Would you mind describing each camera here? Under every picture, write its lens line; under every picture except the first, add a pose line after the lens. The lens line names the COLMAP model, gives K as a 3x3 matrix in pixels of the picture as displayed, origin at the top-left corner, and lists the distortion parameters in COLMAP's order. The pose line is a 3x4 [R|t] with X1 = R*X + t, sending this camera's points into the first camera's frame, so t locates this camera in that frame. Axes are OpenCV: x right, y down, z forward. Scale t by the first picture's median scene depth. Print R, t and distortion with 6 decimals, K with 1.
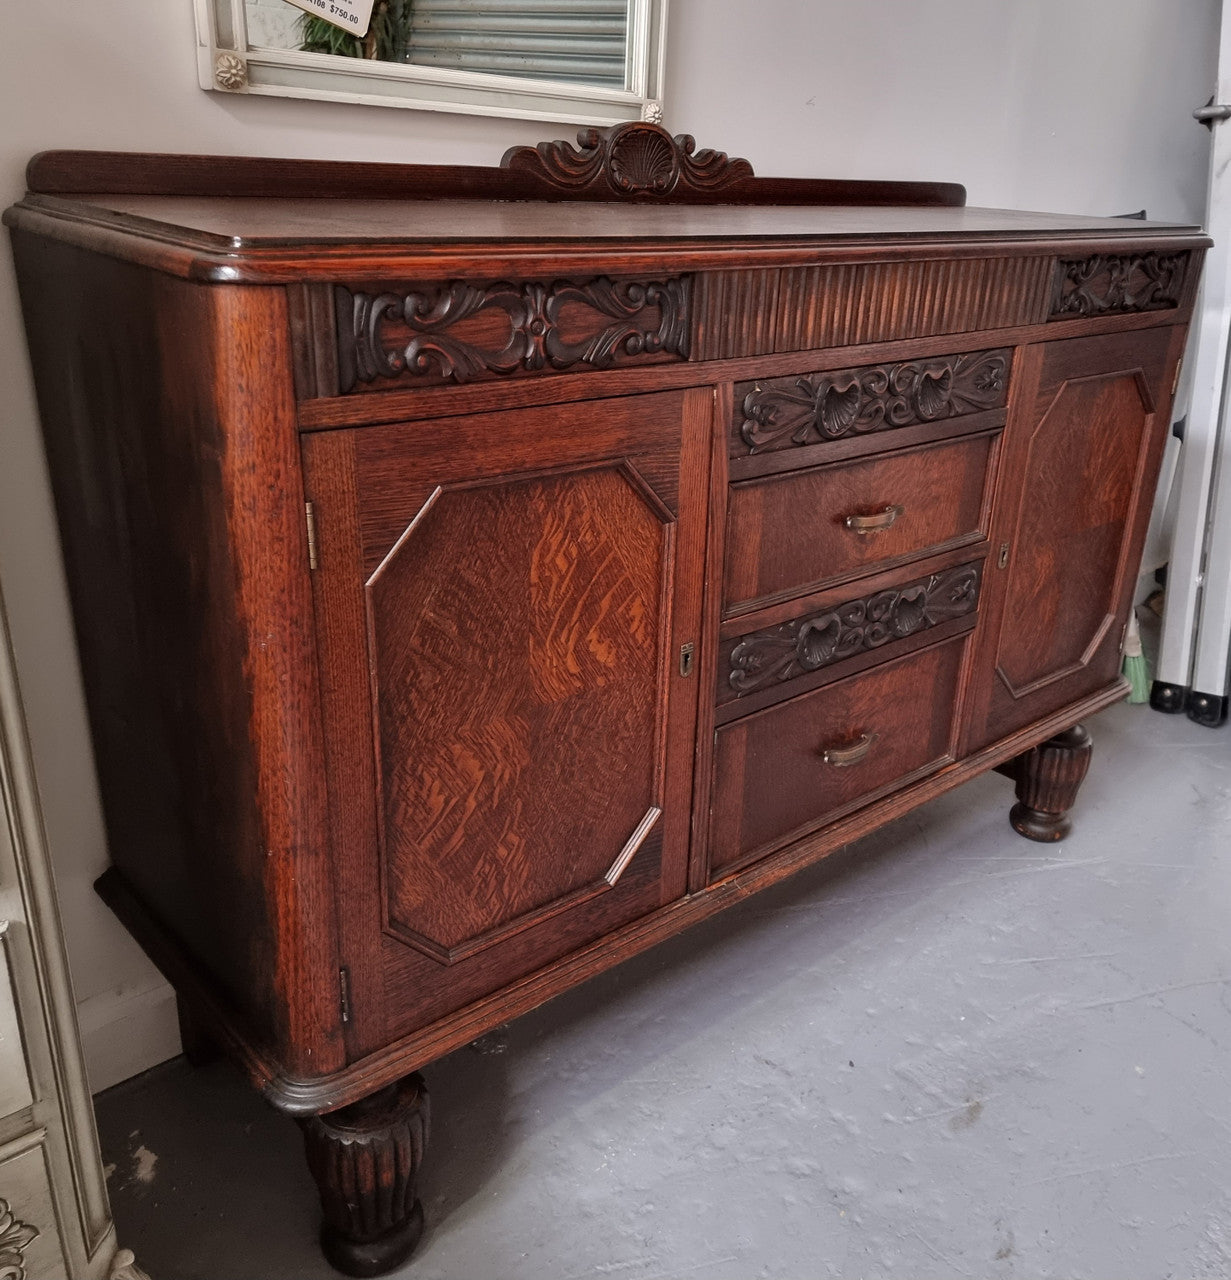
lens RADIAL K [[1197.1, 0, 705.7], [0, 1197.1, 621.3], [0, 0, 1]] dist [0.068324, 0.000000]
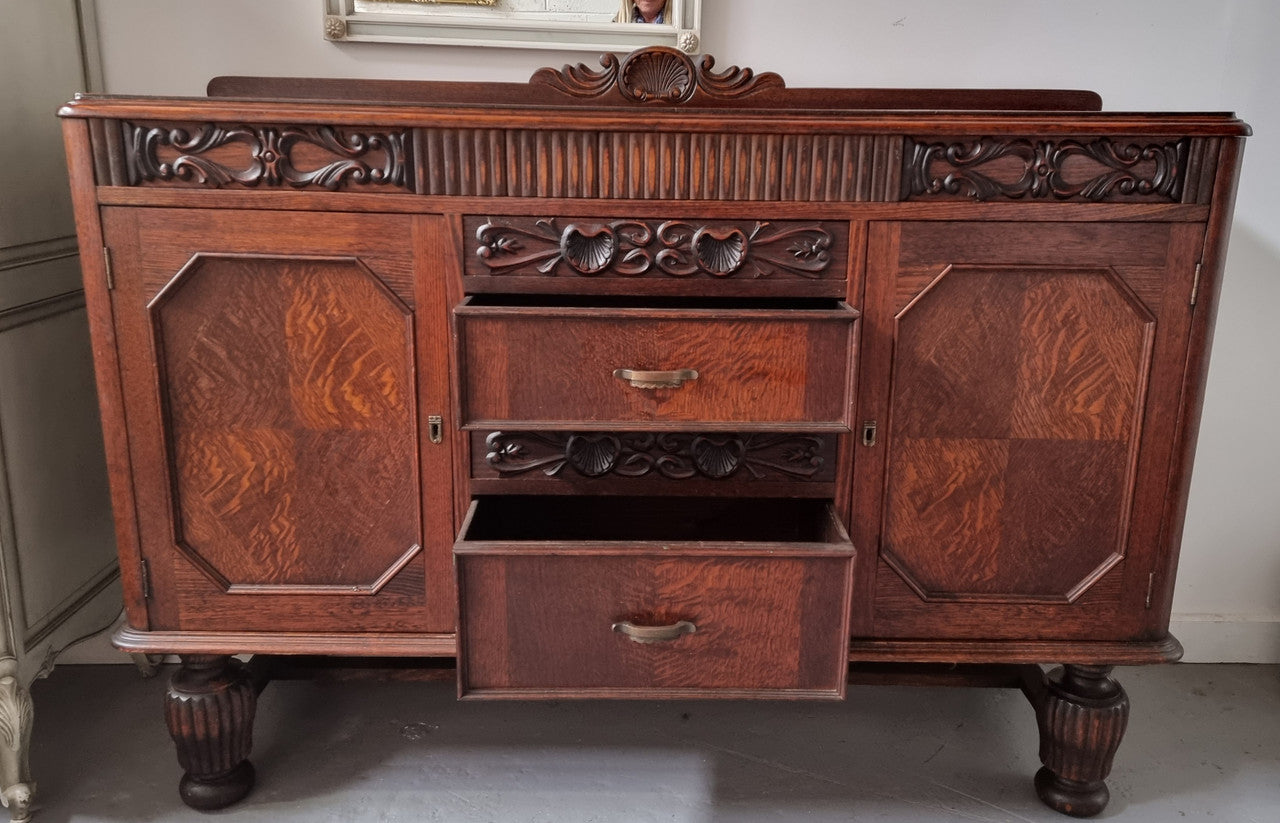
lens RADIAL K [[1084.3, 0, 656.9], [0, 1084.3, 401.9], [0, 0, 1]] dist [0.065404, -0.007740]
pose [[0.731347, 0.132411, -0.669028, 0.966129], [-0.230294, 0.971300, -0.059511, 0.019155], [0.641947, 0.197596, 0.740851, 0.293897]]
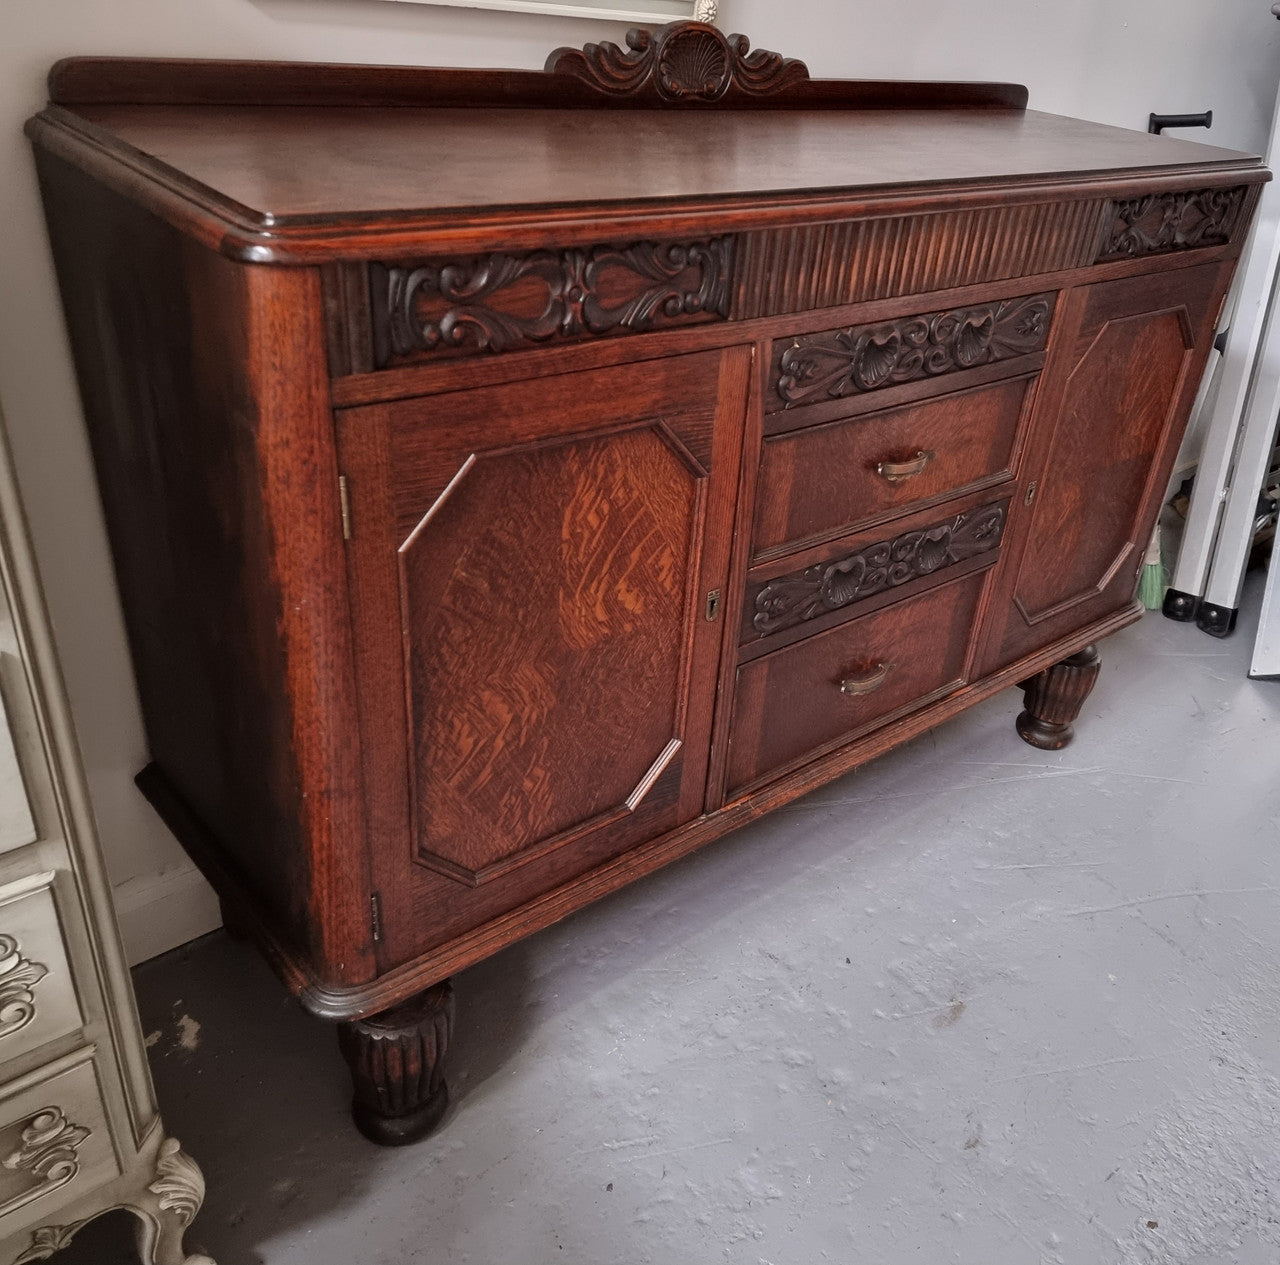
lens RADIAL K [[1176.8, 0, 758.8], [0, 1176.8, 622.5], [0, 0, 1]] dist [0.075463, 0.000000]
pose [[0.998441, 0.051632, 0.021186, 0.003092], [-0.054116, 0.988482, 0.141332, -0.101877], [-0.013645, -0.142258, 0.989736, -0.005839]]
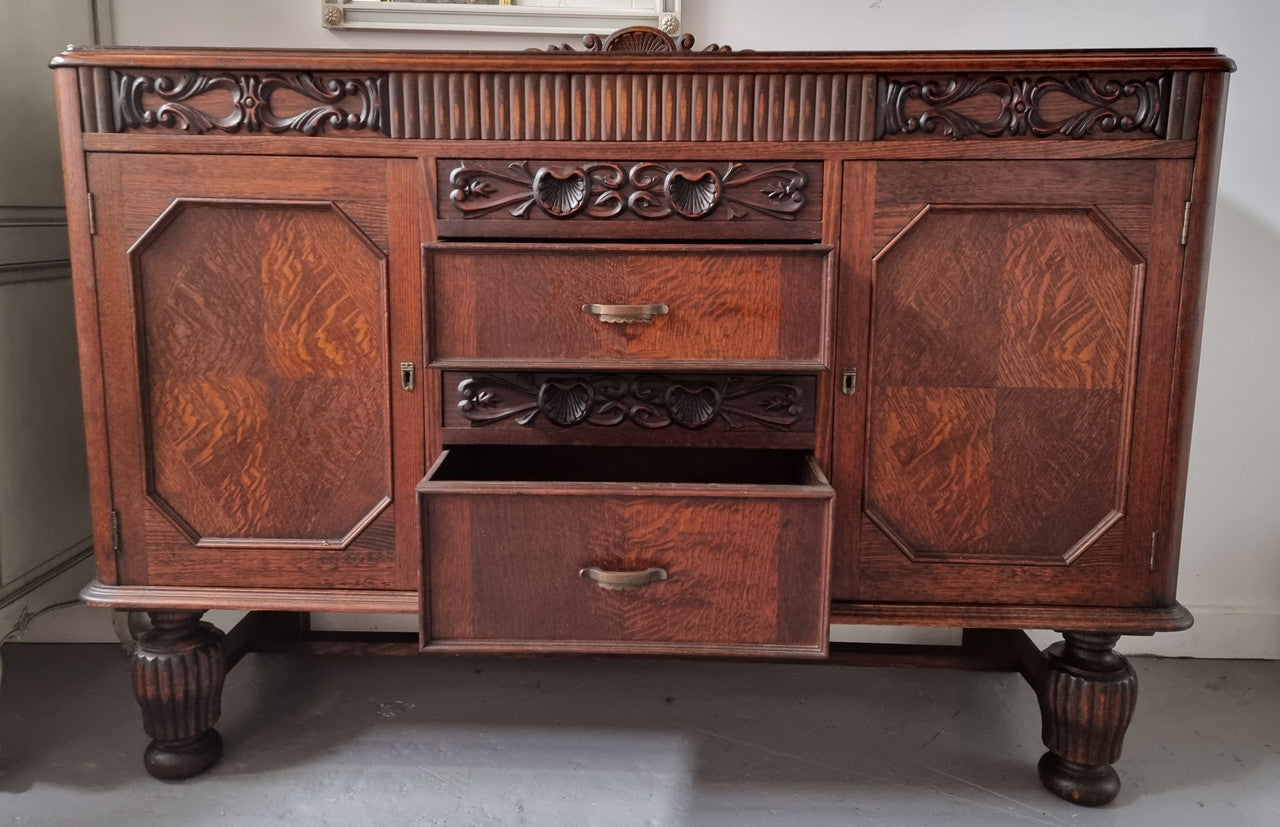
lens RADIAL K [[1015.0, 0, 622.6], [0, 1015.0, 353.7], [0, 0, 1]] dist [0.063442, -0.015585]
pose [[0.699725, 0.061262, -0.711781, 0.945102], [-0.236202, 0.960125, -0.149565, 0.121227], [0.674236, 0.272778, 0.686293, 0.419864]]
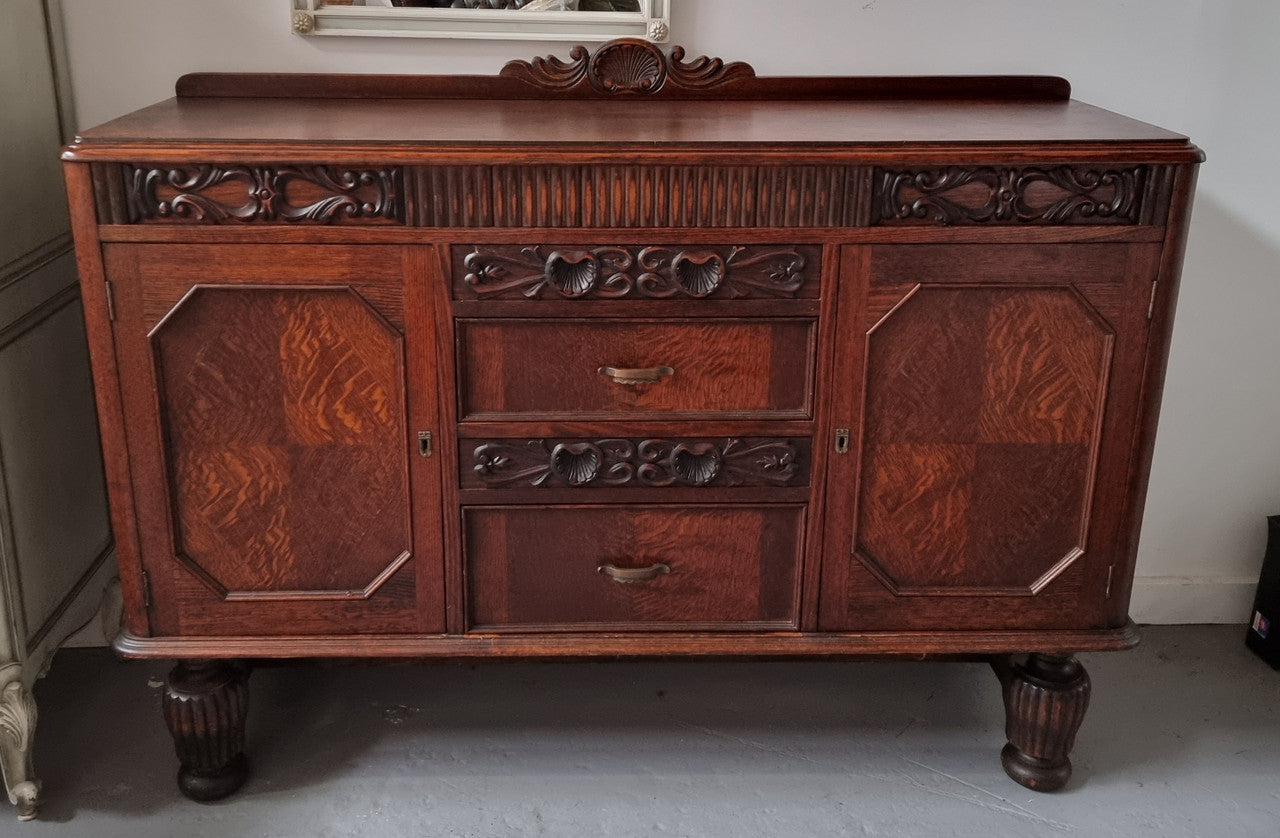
lens RADIAL K [[1231.6, 0, 612.0], [0, 1231.6, 334.8], [0, 0, 1]] dist [0.075472, 0.000000]
pose [[0.743755, 0.158771, -0.649322, 1.046792], [-0.216144, 0.976321, -0.008850, -0.123223], [0.632542, 0.146930, 0.760462, 0.072205]]
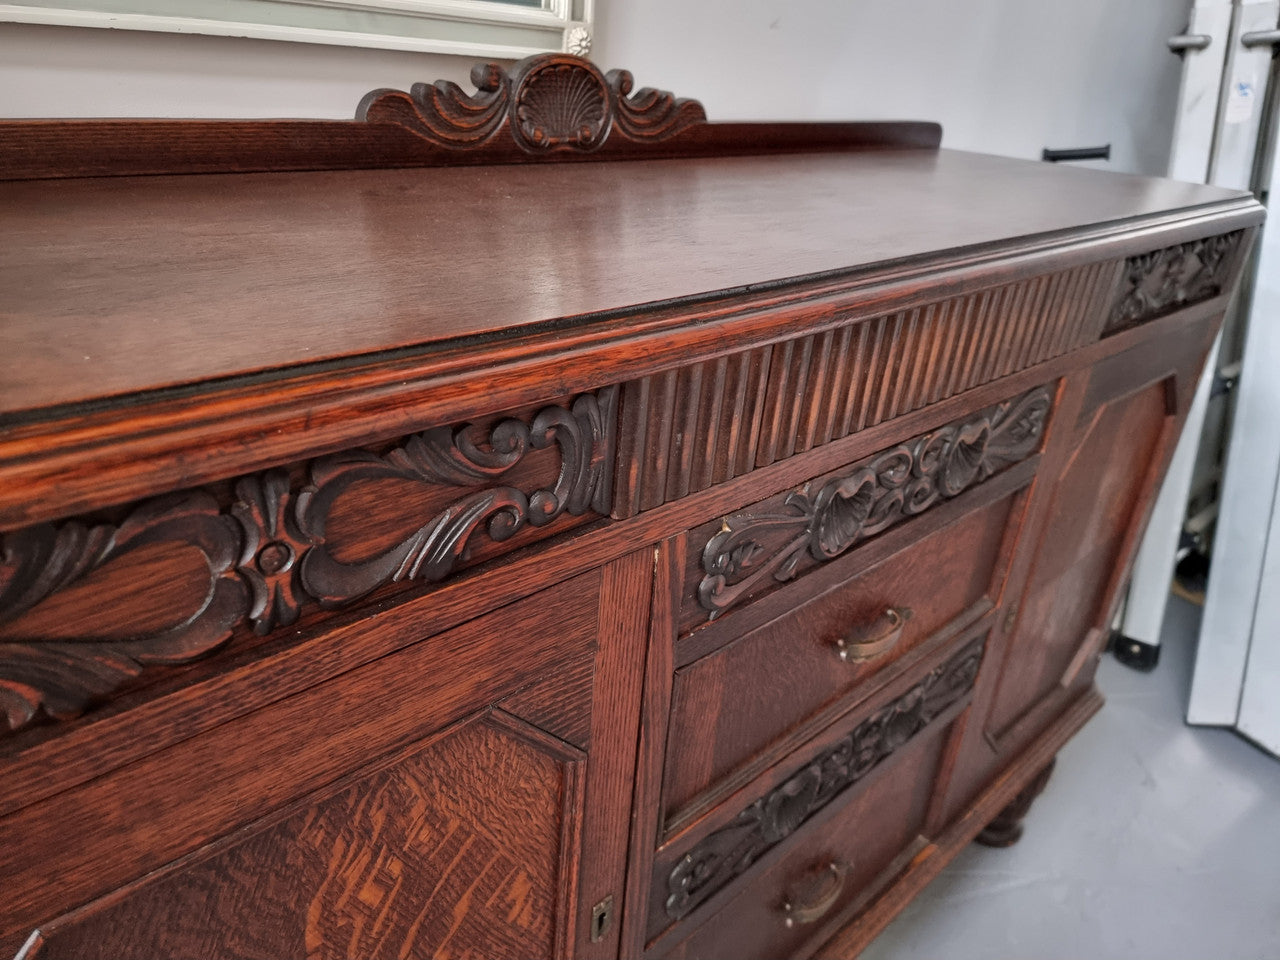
lens RADIAL K [[910.4, 0, 634.0], [0, 910.4, 468.4], [0, 0, 1]] dist [0.041370, -0.019832]
pose [[0.999751, 0.022305, -0.000469, -0.003662], [-0.022230, 0.997723, 0.063669, -0.250270], [0.001888, -0.063643, 0.997971, 0.541609]]
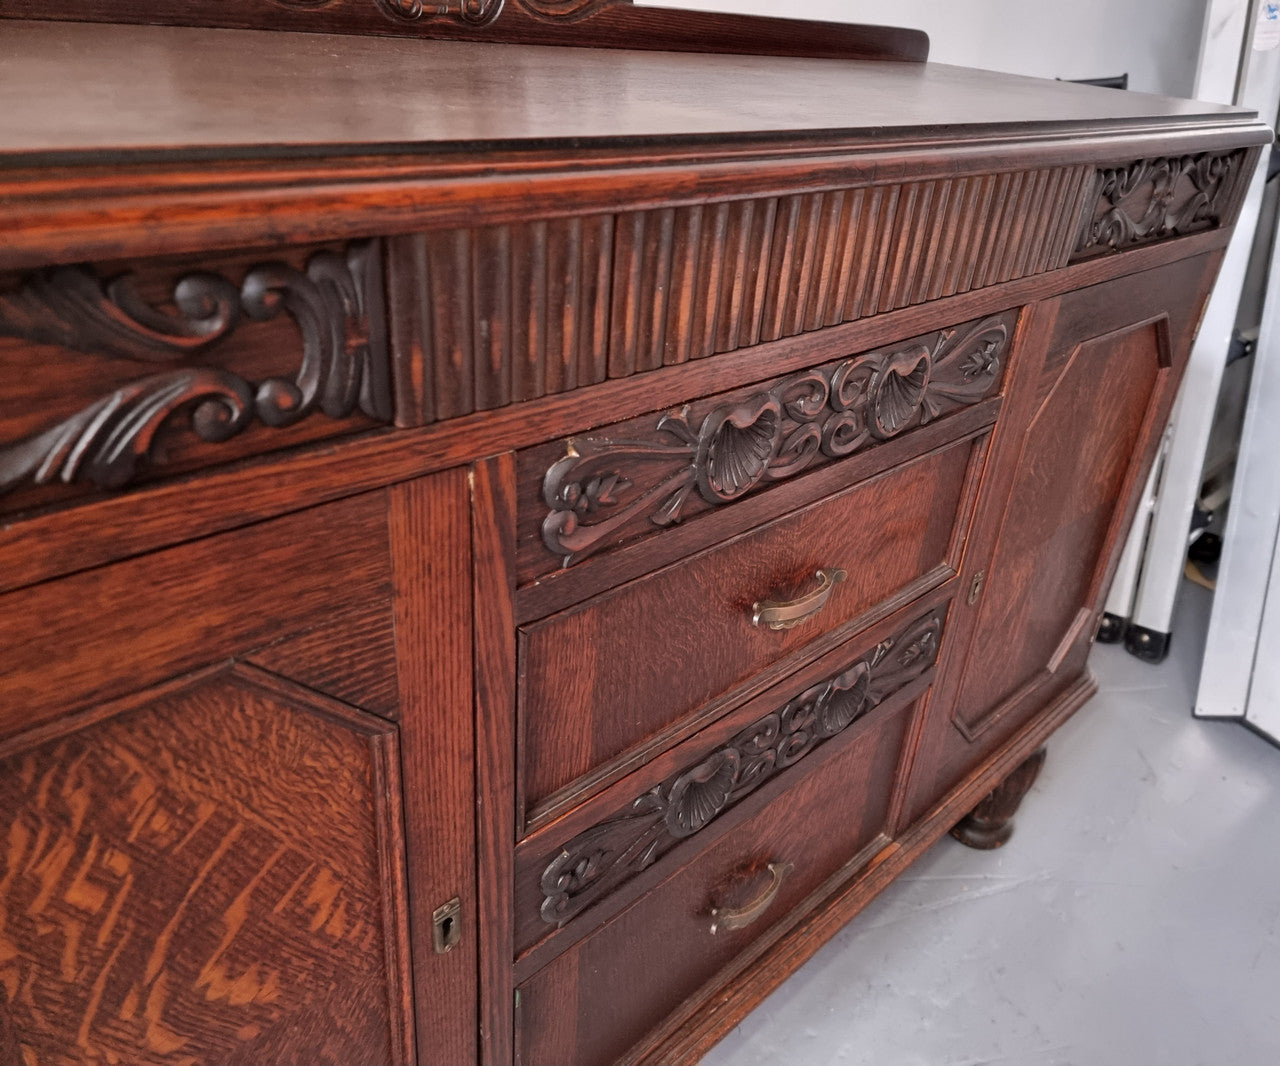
lens RADIAL K [[998.5, 0, 723.0], [0, 998.5, 523.2], [0, 0, 1]] dist [0.079126, -0.071365]
pose [[0.997310, 0.015836, 0.071570, 0.075762], [-0.024186, 0.992796, 0.117354, -0.213423], [-0.069196, -0.118770, 0.990508, 0.578094]]
